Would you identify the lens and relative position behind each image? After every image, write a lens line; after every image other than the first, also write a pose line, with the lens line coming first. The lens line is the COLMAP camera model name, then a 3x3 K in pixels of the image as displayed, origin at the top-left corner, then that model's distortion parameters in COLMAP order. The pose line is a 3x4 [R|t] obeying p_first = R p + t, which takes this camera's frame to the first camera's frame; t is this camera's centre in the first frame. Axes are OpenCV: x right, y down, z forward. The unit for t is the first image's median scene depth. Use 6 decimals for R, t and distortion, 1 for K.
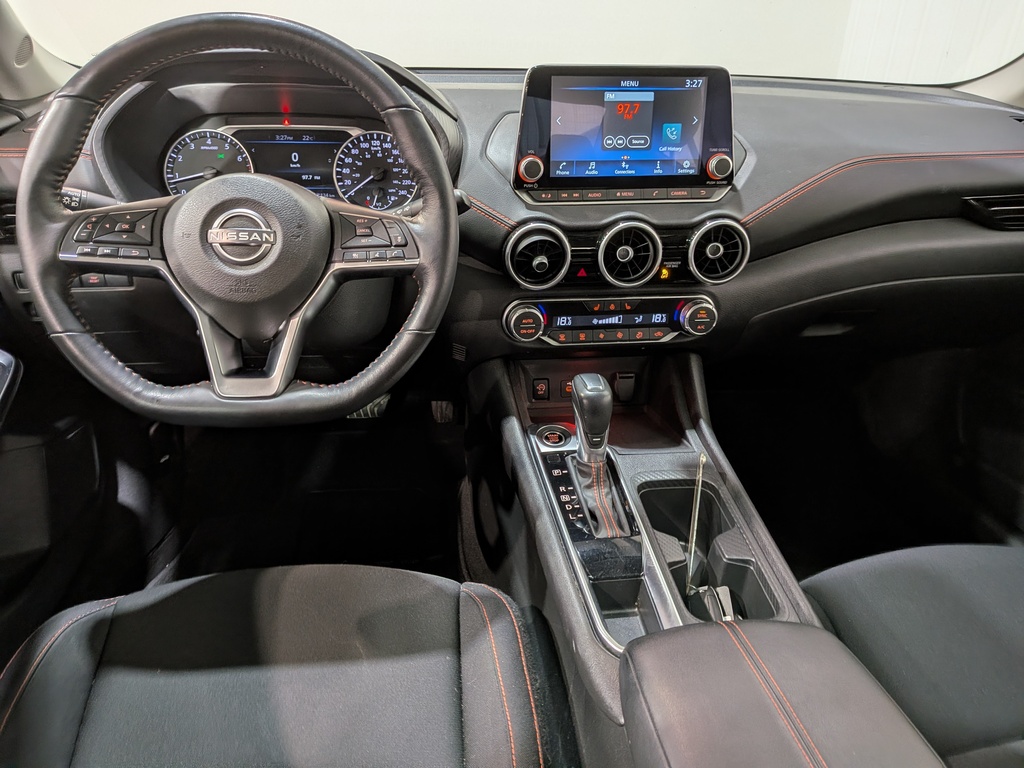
lens RADIAL K [[741.8, 0, 508.2], [0, 741.8, 382.9], [0, 0, 1]] dist [0.057973, -0.103719]
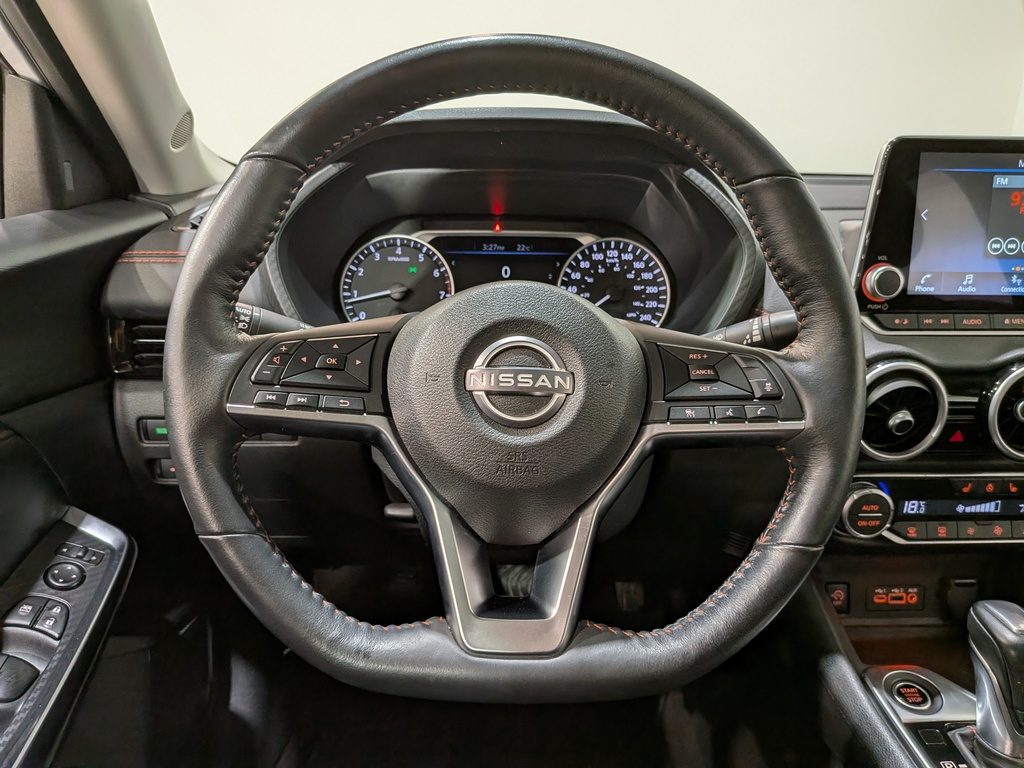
lens RADIAL K [[741.8, 0, 502.2], [0, 741.8, 406.3], [0, 0, 1]] dist [0.057973, -0.103719]
pose [[0.994200, 0.021551, -0.105361, -0.226487], [-0.036438, 0.989269, -0.141490, -0.066588], [0.101181, 0.144509, 0.984317, 0.305471]]
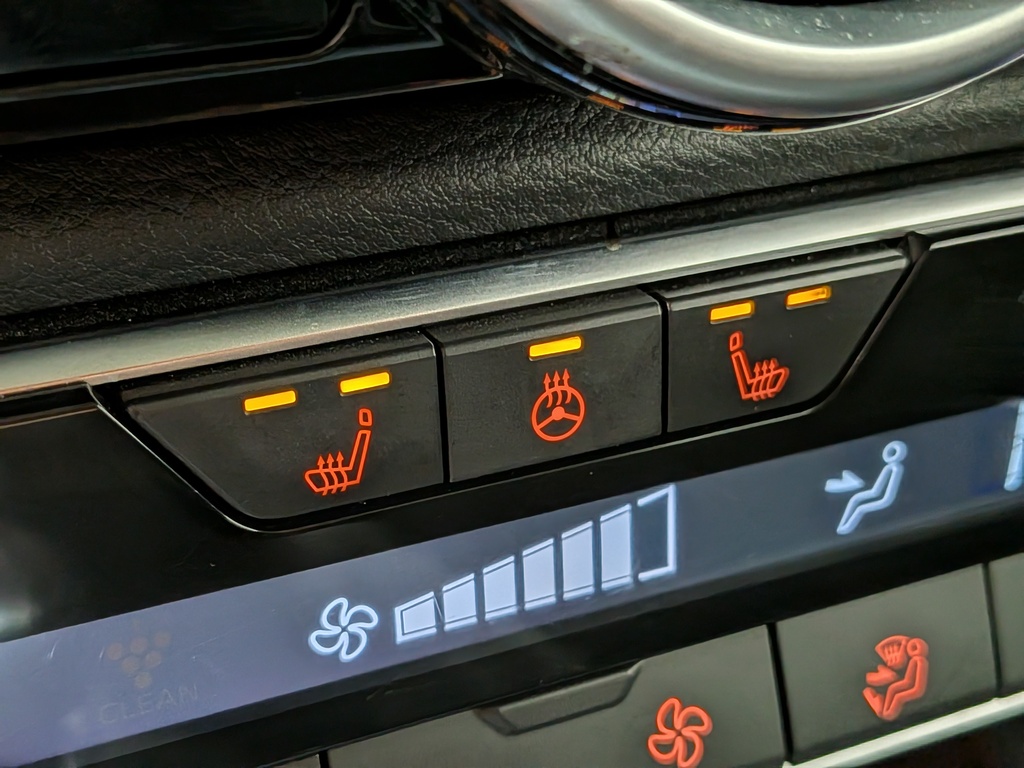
lens RADIAL K [[1580.7, 0, 504.0], [0, 1580.7, 456.8], [0, 0, 1]] dist [0.018802, 0.000000]
pose [[0.960065, -0.154501, 0.233247, 0.103013], [0.131723, 0.985125, 0.110357, -0.118007], [-0.246828, -0.075226, 0.966135, 0.882510]]
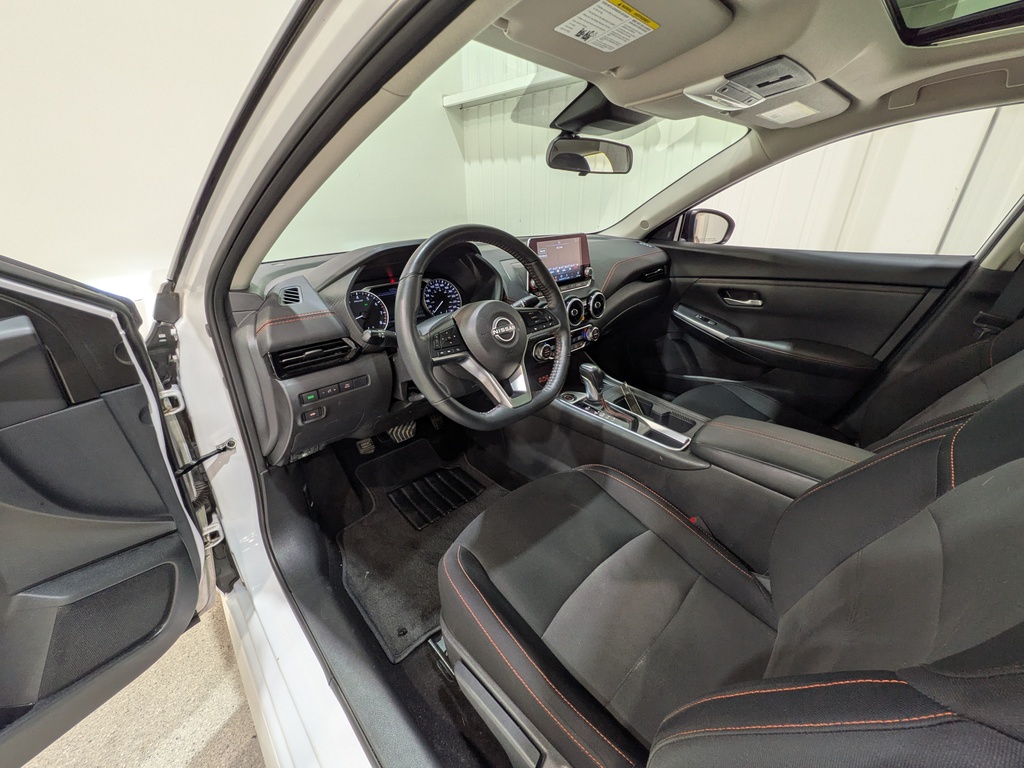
lens RADIAL K [[408.6, 0, 514.6], [0, 408.6, 380.8], [0, 0, 1]] dist [-0.013427, -0.000320]
pose [[0.800904, -0.270939, 0.533990, -0.712628], [0.299826, 0.953386, 0.034041, -0.067301], [-0.518322, 0.132841, 0.844805, 0.044351]]
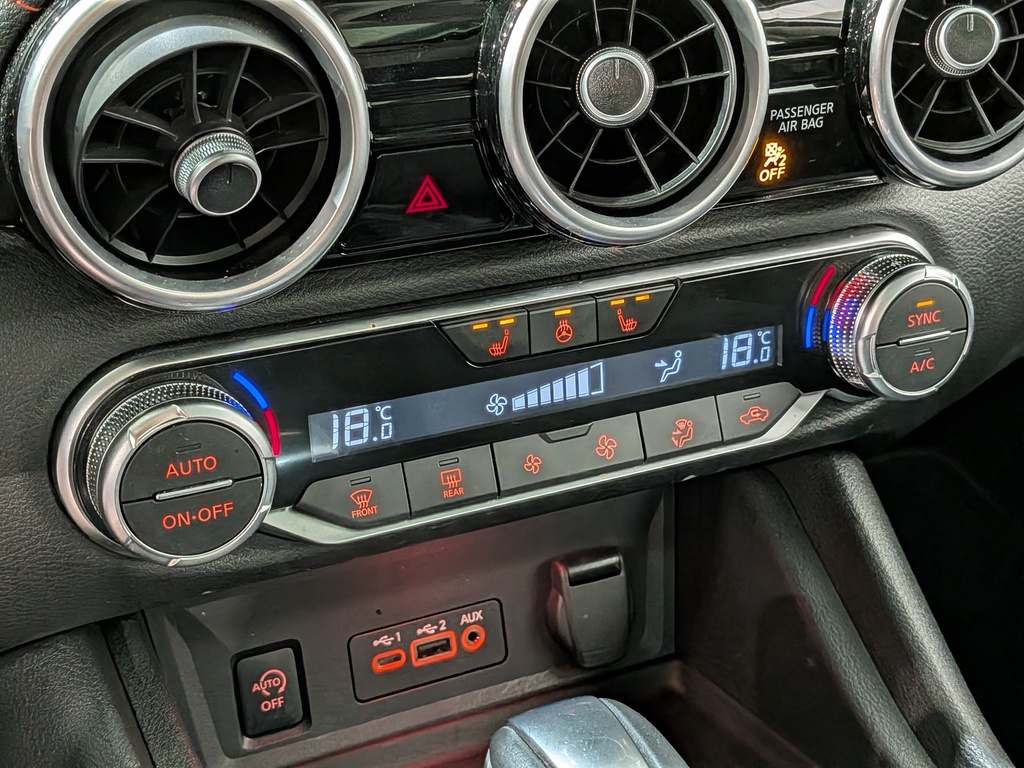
lens RADIAL K [[1512.1, 0, 549.1], [0, 1512.1, 375.5], [0, 0, 1]] dist [0.070342, 0.000000]
pose [[0.948647, -0.141486, 0.282933, 0.005706], [0.144980, 0.989397, 0.008663, -0.096603], [-0.281158, 0.032802, 0.959101, 0.581776]]
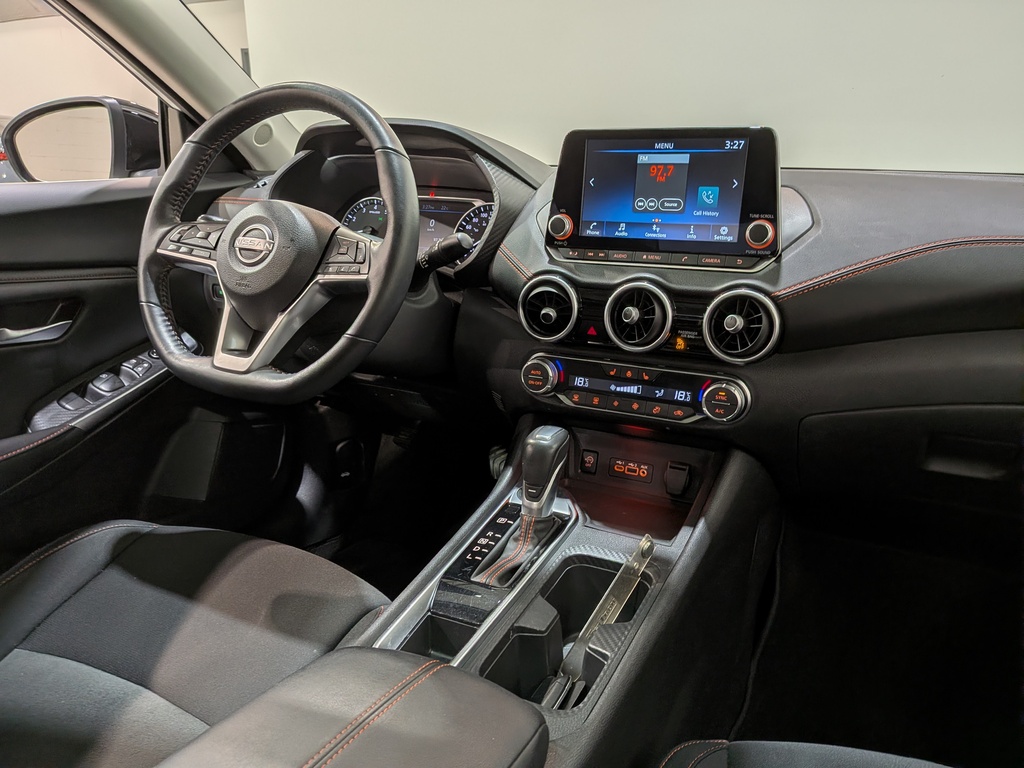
lens RADIAL K [[741.8, 0, 527.0], [0, 741.8, 395.0], [0, 0, 1]] dist [0.057973, -0.103719]
pose [[0.839865, 0.147430, -0.522390, 0.539459], [-0.239121, 0.964480, -0.112245, 0.060493], [0.487287, 0.219185, 0.845286, 0.155101]]
